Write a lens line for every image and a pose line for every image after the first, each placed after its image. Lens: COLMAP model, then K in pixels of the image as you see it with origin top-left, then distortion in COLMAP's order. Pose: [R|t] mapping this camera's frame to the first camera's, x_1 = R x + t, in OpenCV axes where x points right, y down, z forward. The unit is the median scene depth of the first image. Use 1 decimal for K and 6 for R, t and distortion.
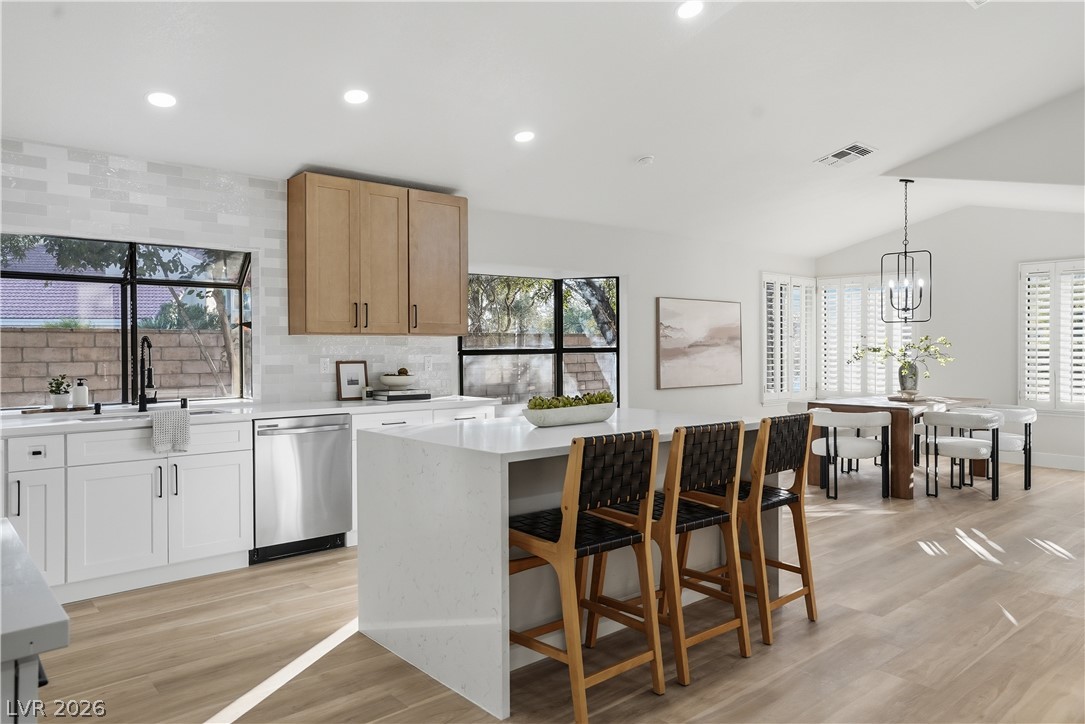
lens RADIAL K [[723.7, 0, 545.0], [0, 723.7, 356.2], [0, 0, 1]] dist [-0.006044, 0.001835]
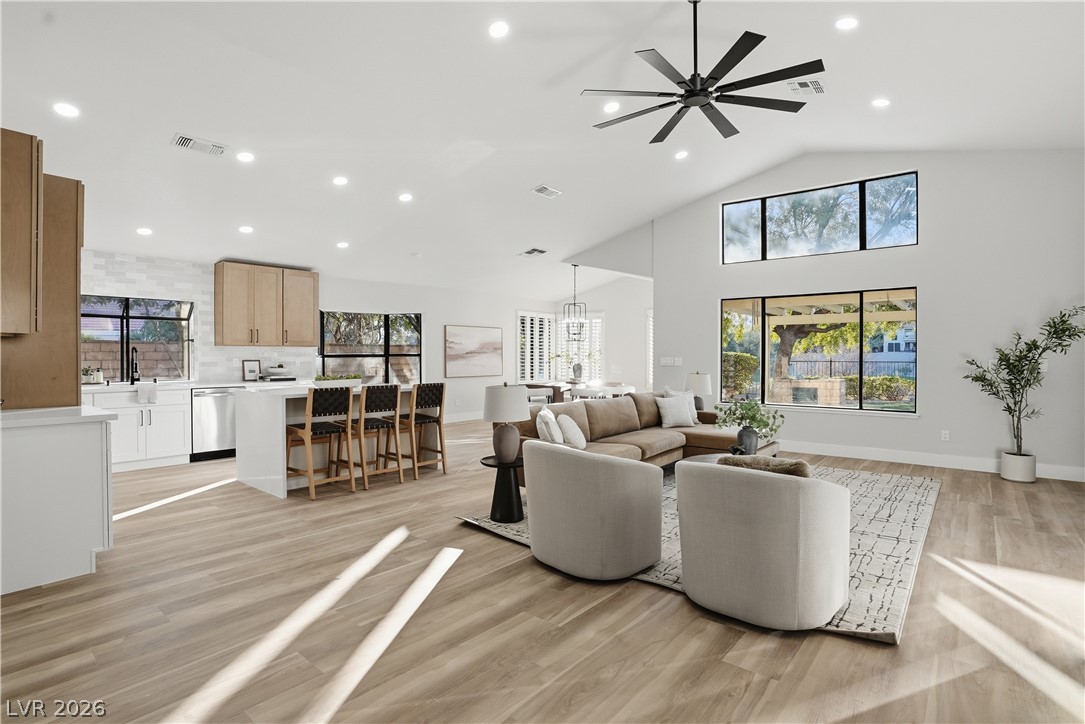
lens RADIAL K [[539.1, 0, 539.7], [0, 539.1, 358.7], [0, 0, 1]] dist [-0.073985, 0.030749]
pose [[0.987080, 0.004948, 0.160153, 0.221858], [-0.004599, 0.999986, -0.002554, 0.002597], [-0.160164, 0.001784, 0.987089, -0.413230]]
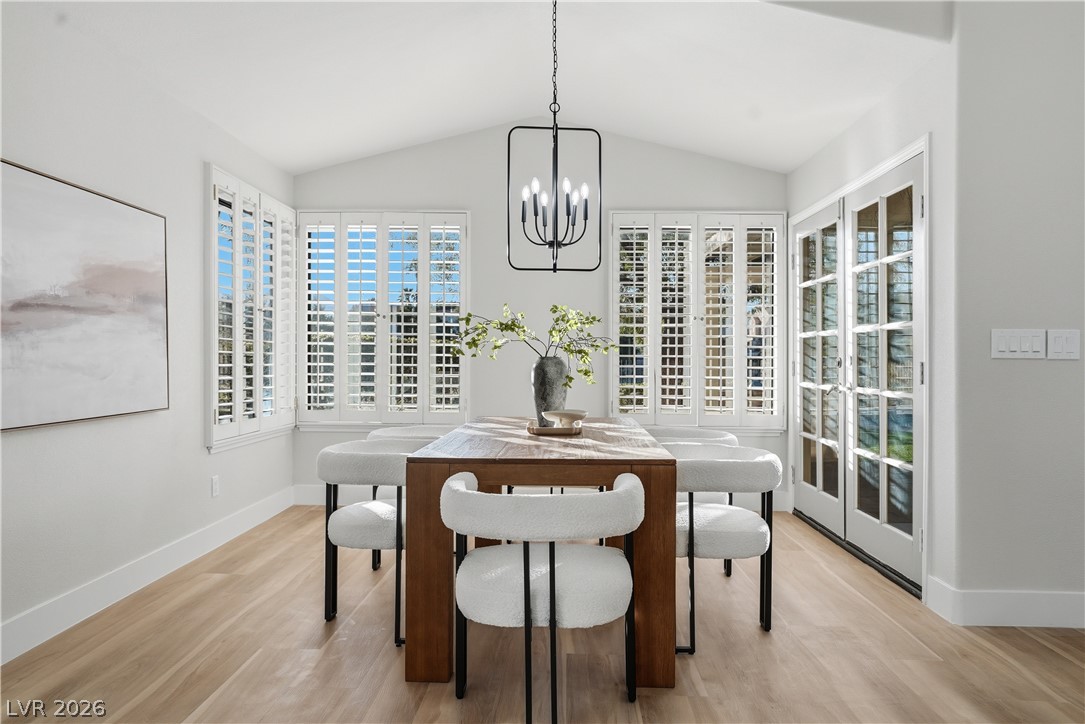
lens RADIAL K [[723.7, 0, 545.0], [0, 723.7, 356.2], [0, 0, 1]] dist [-0.006044, 0.001835]
pose [[0.678376, 0.005909, 0.734691, 0.160495], [0.005045, 0.999907, -0.012700, 0.020061], [-0.734698, 0.012322, 0.678283, 0.794014]]
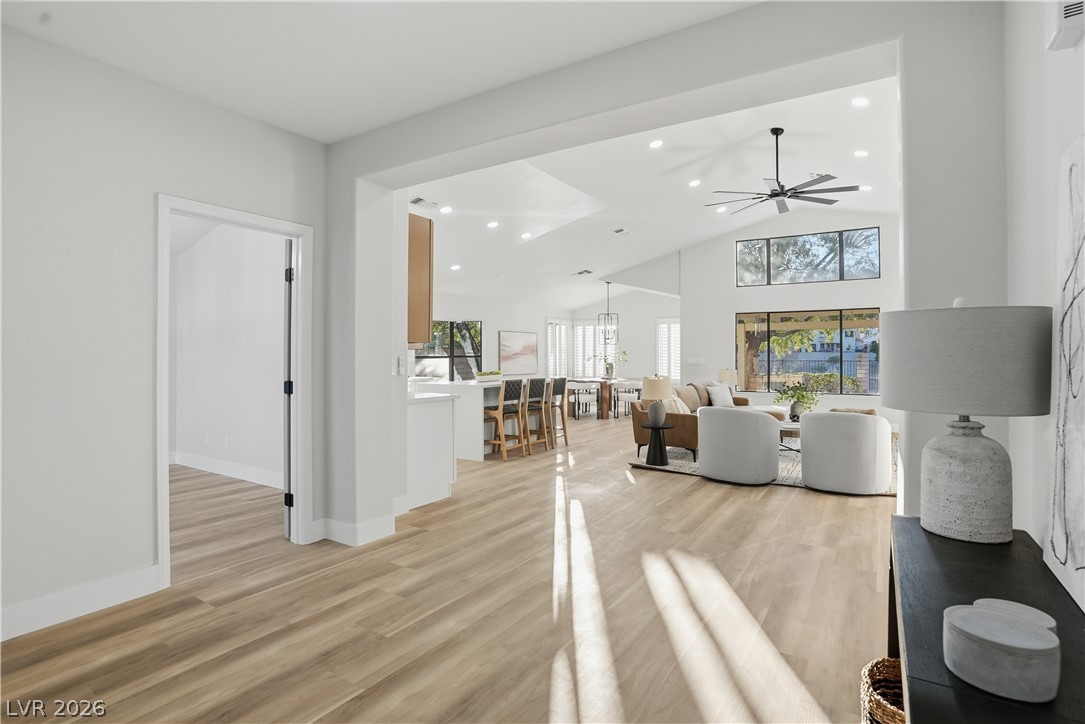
lens RADIAL K [[539.1, 0, 539.7], [0, 539.1, 358.7], [0, 0, 1]] dist [-0.073985, 0.030749]
pose [[0.958563, 0.001511, 0.284875, -0.223686], [-0.000188, 0.999989, -0.004670, 0.006355], [-0.284879, 0.004423, 0.958553, -0.662700]]
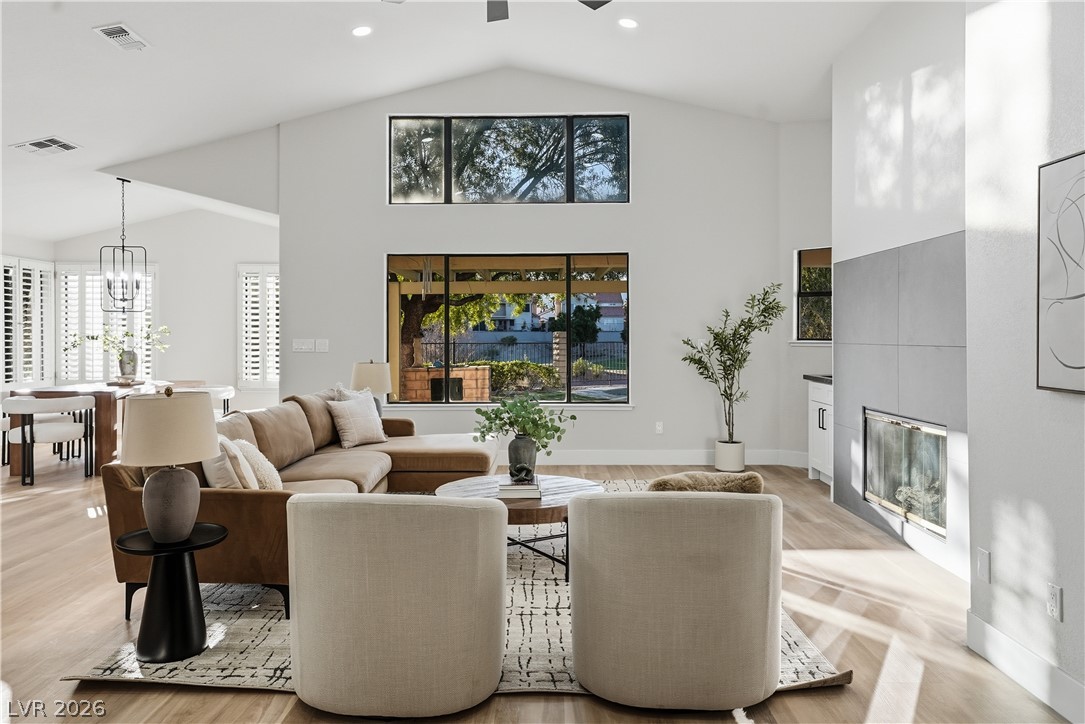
lens RADIAL K [[768.1, 0, 535.9], [0, 768.1, 338.8], [0, 0, 1]] dist [-0.007122, 0.047455]
pose [[0.669096, 0.000274, 0.743176, 0.071428], [0.005190, 0.999974, -0.005042, 0.002106], [-0.743158, 0.007231, 0.669077, -0.253447]]
